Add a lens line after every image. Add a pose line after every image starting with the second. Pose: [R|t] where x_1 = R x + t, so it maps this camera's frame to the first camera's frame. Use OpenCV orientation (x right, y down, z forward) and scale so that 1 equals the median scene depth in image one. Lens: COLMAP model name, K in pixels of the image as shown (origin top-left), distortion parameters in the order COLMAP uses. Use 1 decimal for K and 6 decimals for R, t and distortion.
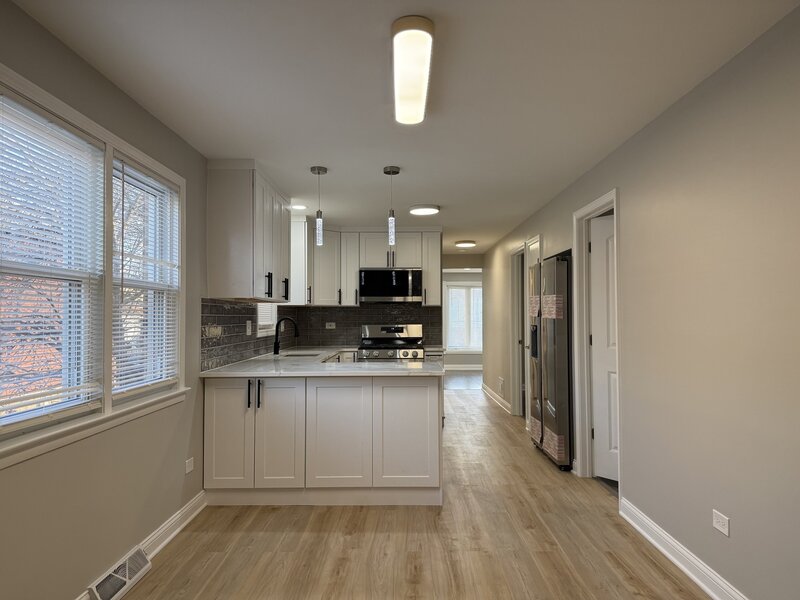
lens RADIAL K [[562.5, 0, 394.6], [0, 562.5, 301.5], [0, 0, 1]] dist [0.054524, -0.069570]
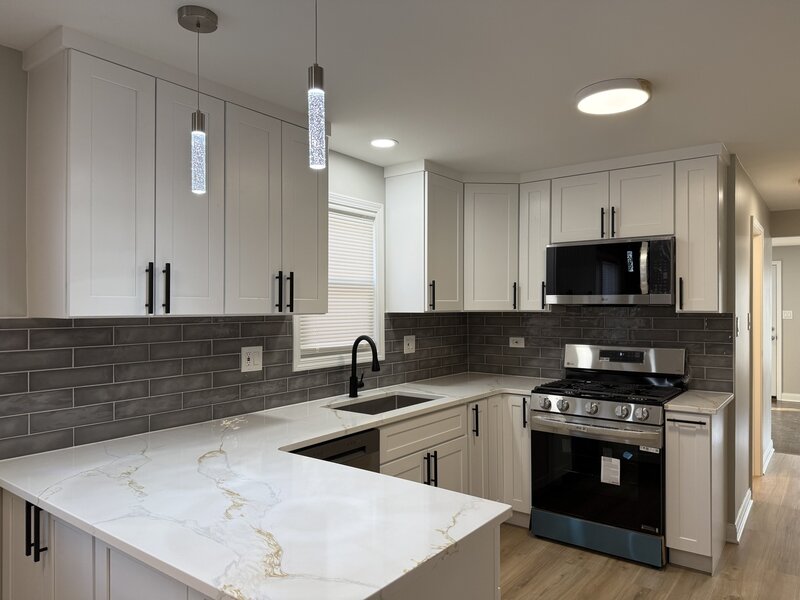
lens RADIAL K [[562.5, 0, 387.8], [0, 562.5, 304.0], [0, 0, 1]] dist [0.054524, -0.069570]
pose [[0.799697, 0.000109, -0.600403, 0.210451], [0.016011, 0.999640, 0.021507, -0.020523], [0.600190, -0.026812, 0.799408, 0.655546]]
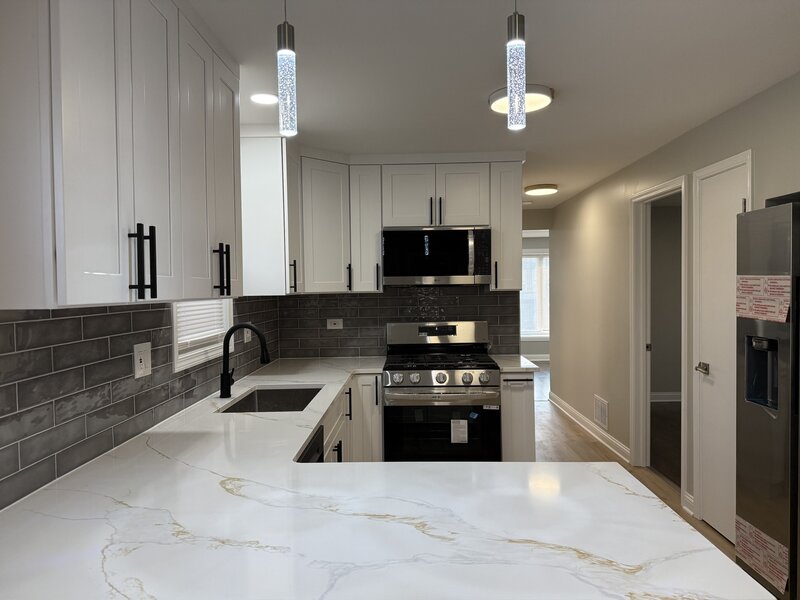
lens RADIAL K [[562.5, 0, 399.7], [0, 562.5, 301.2], [0, 0, 1]] dist [0.054524, -0.069570]
pose [[0.999919, -0.011692, -0.004967, -0.061290], [0.011939, 0.998518, 0.053106, -0.019761], [0.004338, -0.053161, 0.998577, 0.598622]]
